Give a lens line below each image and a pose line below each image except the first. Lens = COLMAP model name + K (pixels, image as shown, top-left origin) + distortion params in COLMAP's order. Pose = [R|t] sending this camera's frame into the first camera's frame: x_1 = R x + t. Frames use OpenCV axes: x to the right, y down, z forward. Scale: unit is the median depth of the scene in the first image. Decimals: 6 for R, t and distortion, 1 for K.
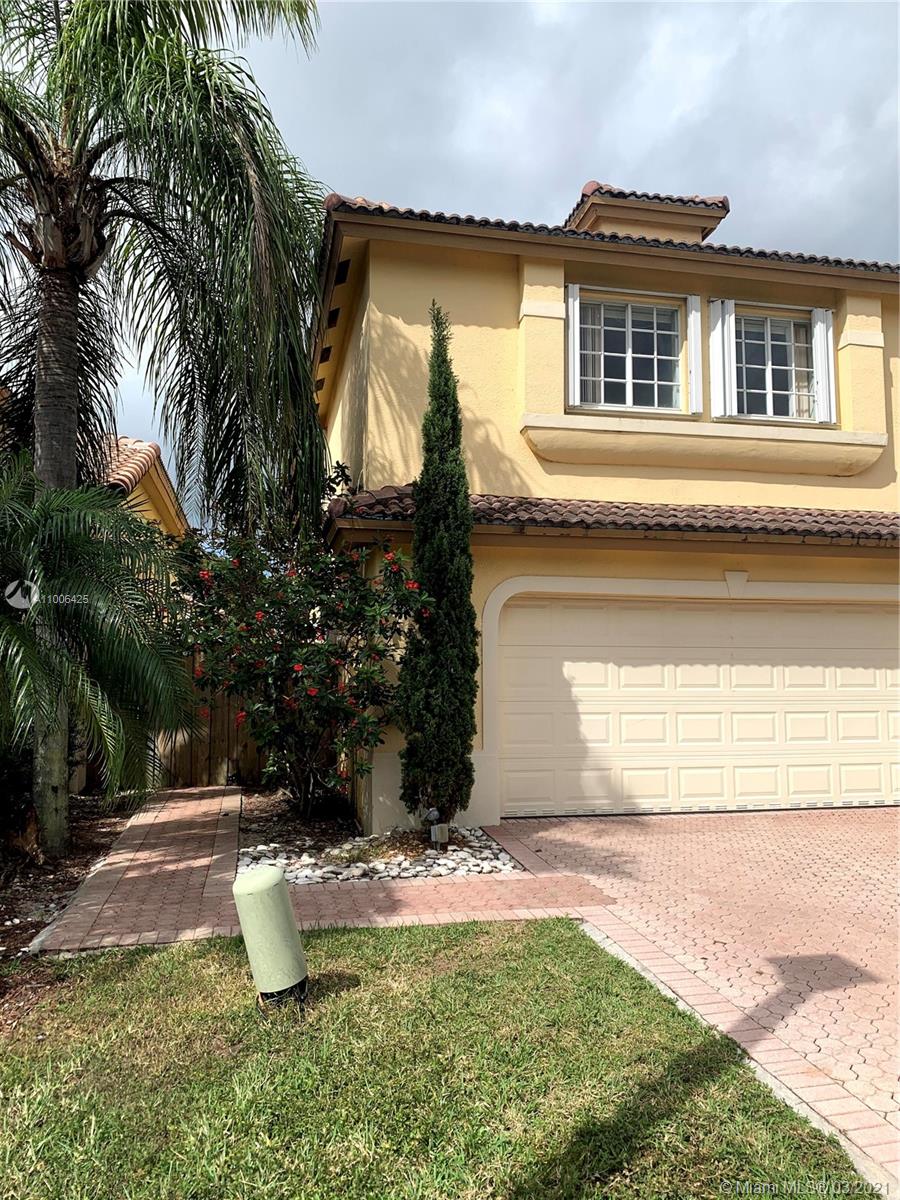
lens RADIAL K [[914.1, 0, 459.2], [0, 914.1, 596.0], [0, 0, 1]] dist [0.039408, -0.040050]
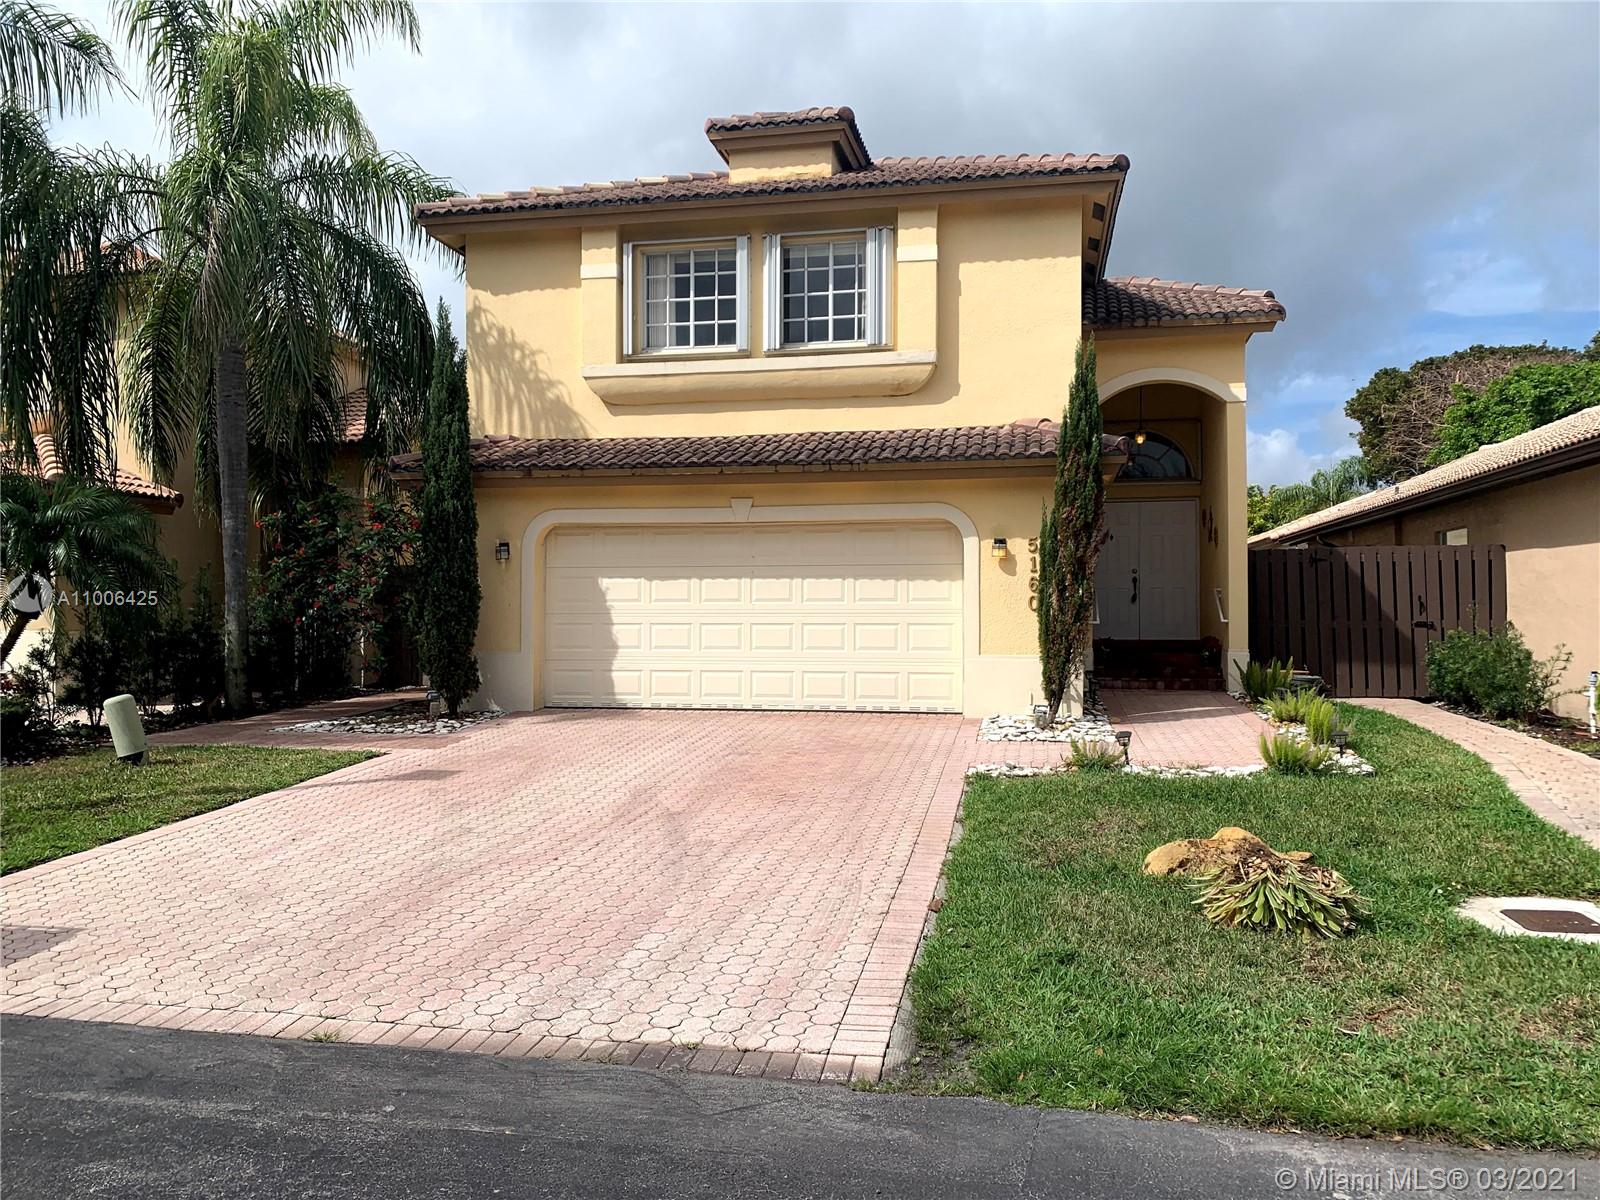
lens RADIAL K [[1218.8, 0, 802.0], [0, 1218.8, 608.7], [0, 0, 1]] dist [0.039408, -0.040050]
pose [[0.916963, 0.001004, -0.398970, 1.028765], [0.038834, 0.995024, 0.091757, -0.027734], [0.397077, -0.099631, 0.912361, -0.360383]]
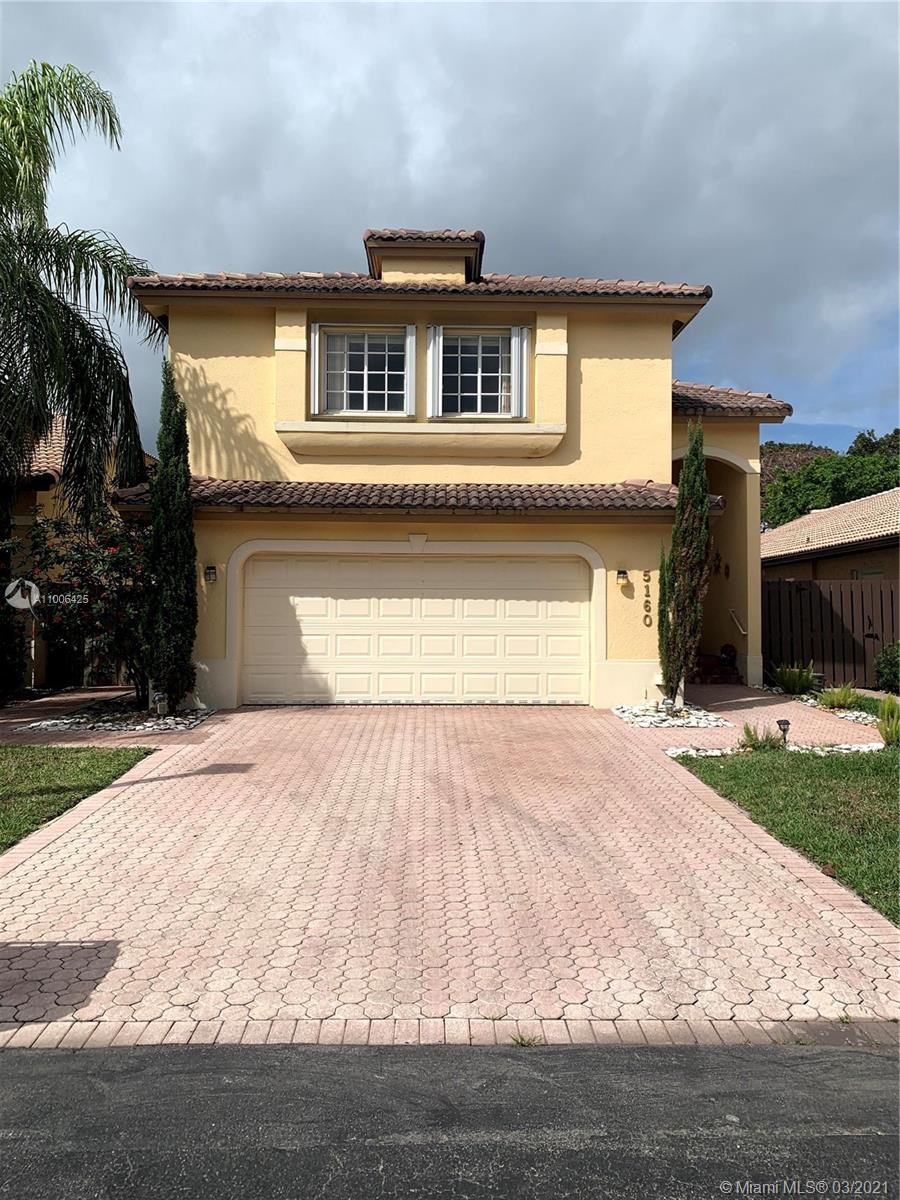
lens RADIAL K [[914.1, 0, 461.7], [0, 914.1, 602.2], [0, 0, 1]] dist [0.039408, -0.040050]
pose [[0.982928, 0.002128, -0.183977, 0.665467], [0.012601, 0.996806, 0.078855, -0.034346], [0.183557, -0.079827, 0.979762, -0.374826]]
